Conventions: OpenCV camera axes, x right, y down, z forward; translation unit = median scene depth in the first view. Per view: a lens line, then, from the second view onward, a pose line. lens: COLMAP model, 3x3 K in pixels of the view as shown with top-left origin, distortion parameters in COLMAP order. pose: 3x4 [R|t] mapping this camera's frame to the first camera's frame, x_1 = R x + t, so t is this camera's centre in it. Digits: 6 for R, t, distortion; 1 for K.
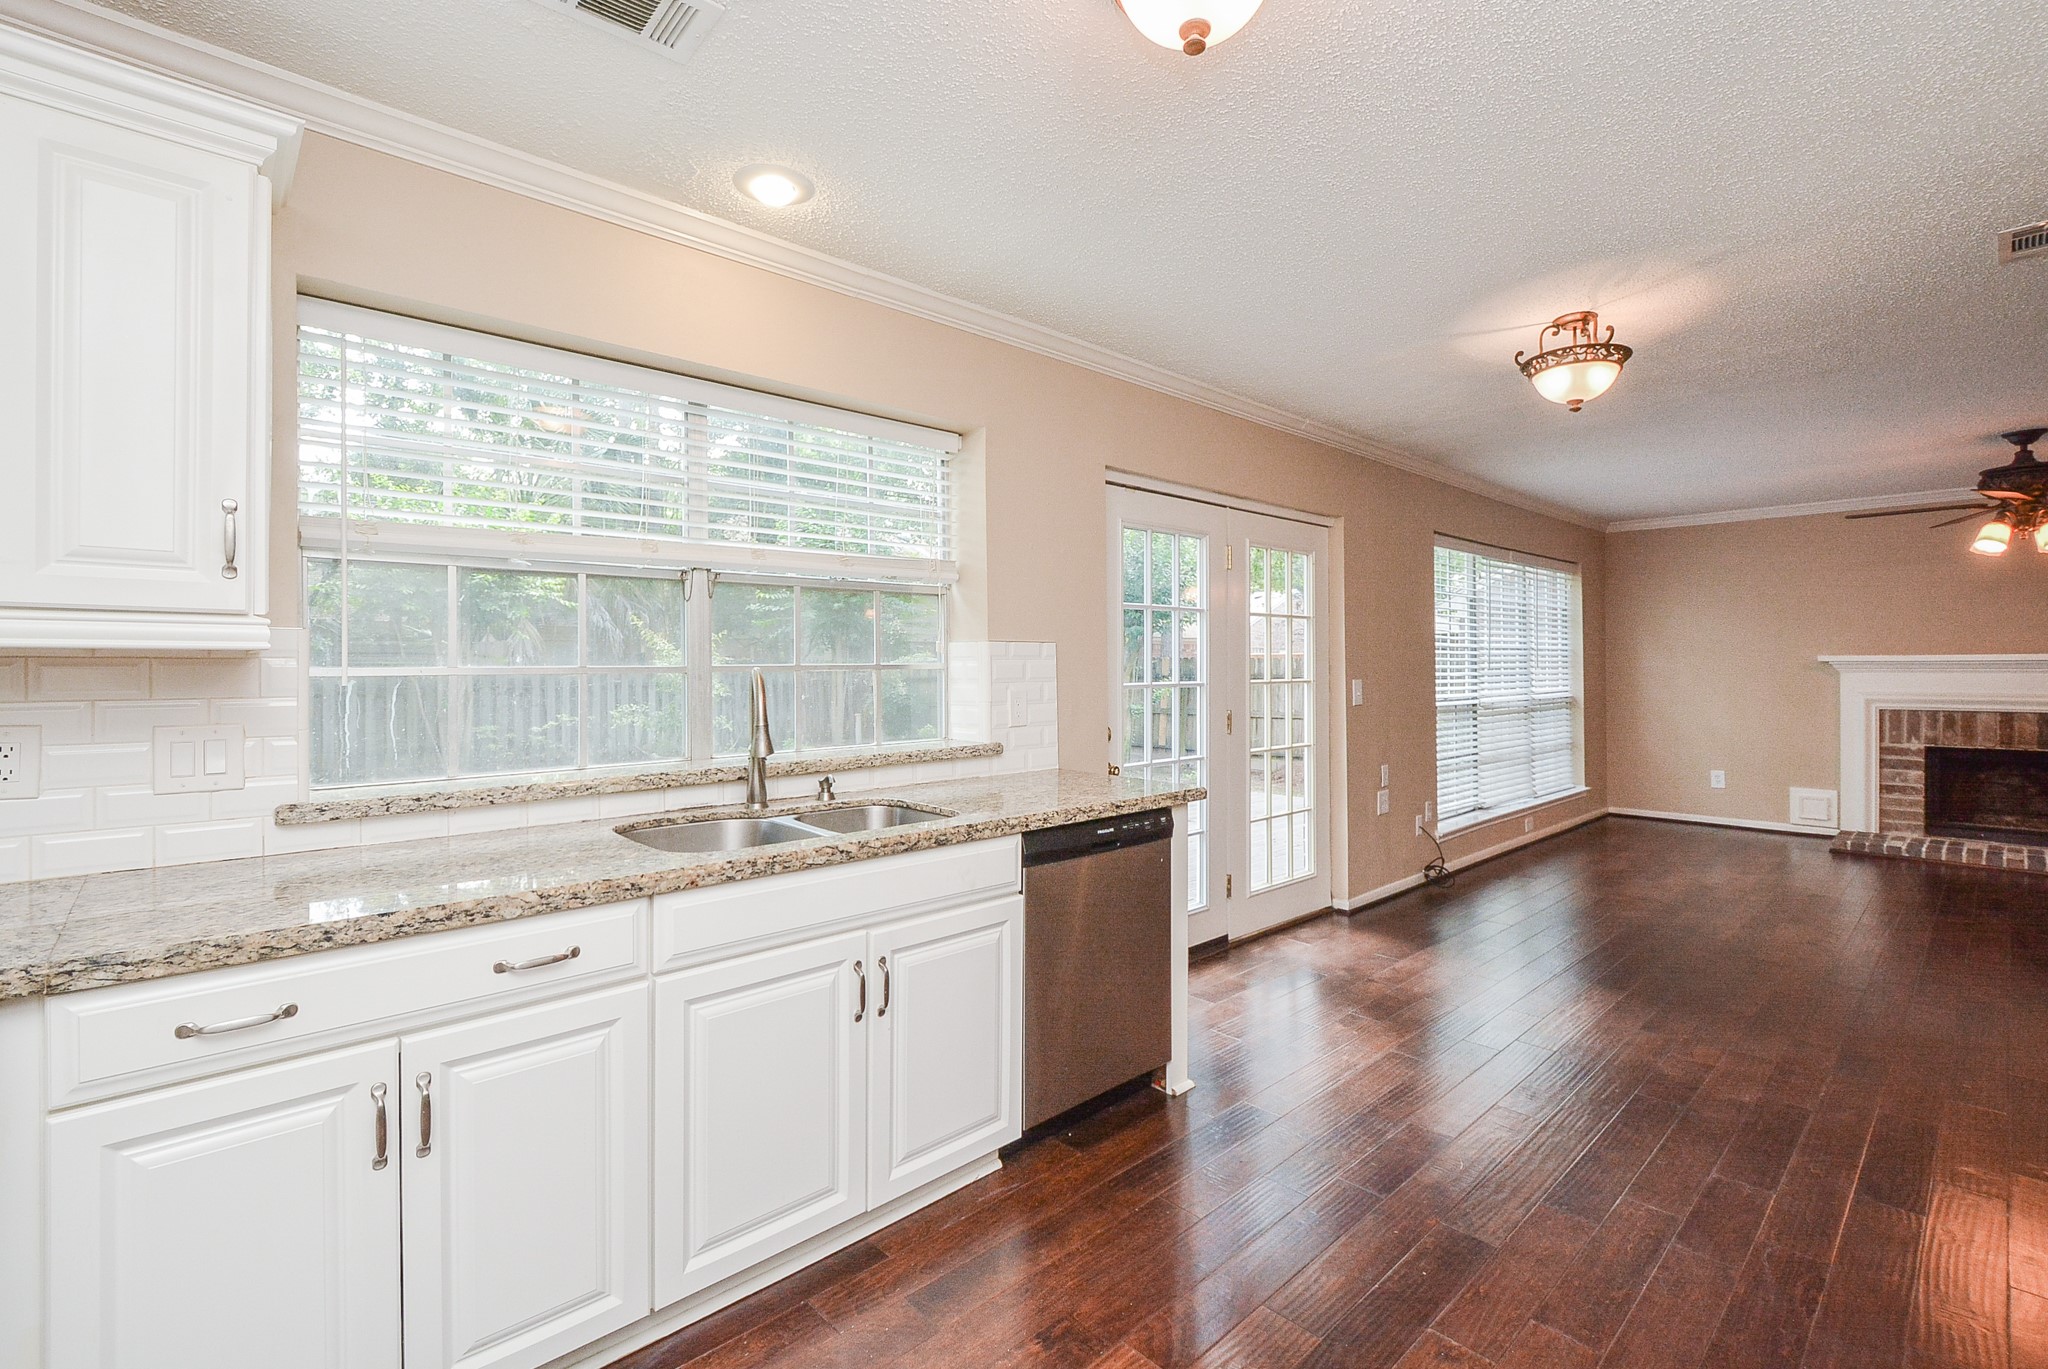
lens RADIAL K [[914.3, 0, 1030.2], [0, 914.3, 667.4], [0, 0, 1]] dist [-0.003332, -0.000971]
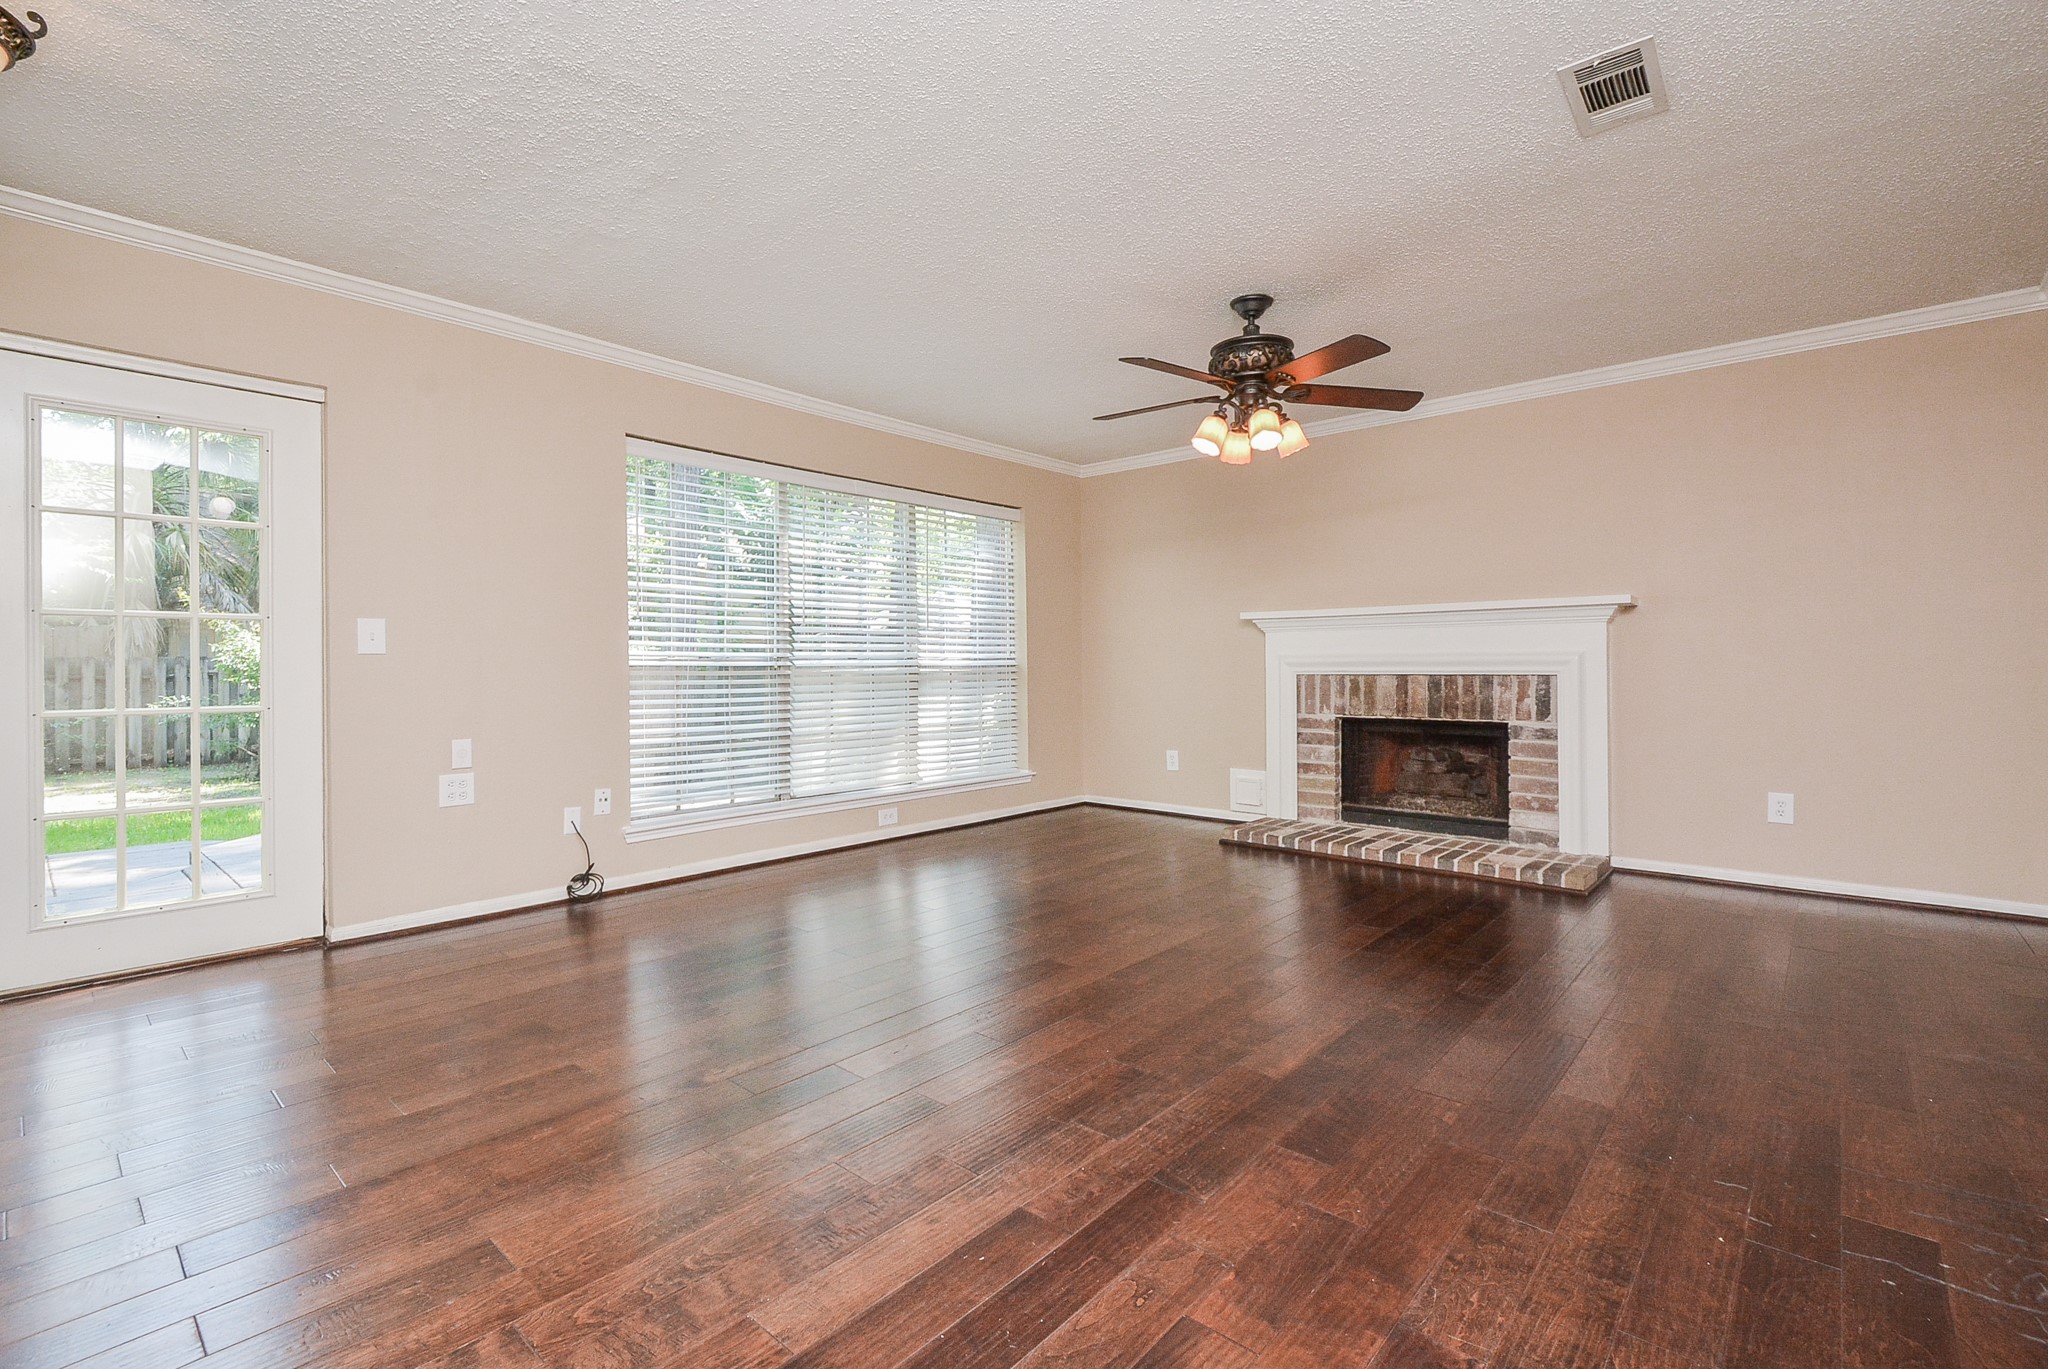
lens RADIAL K [[914.3, 0, 1030.2], [0, 914.3, 667.4], [0, 0, 1]] dist [-0.003332, -0.000971]
pose [[0.995064, -0.000769, 0.099237, 0.612099], [0.000784, 1.000000, -0.000113, 0.040117], [-0.099237, 0.000190, 0.995064, 0.177866]]
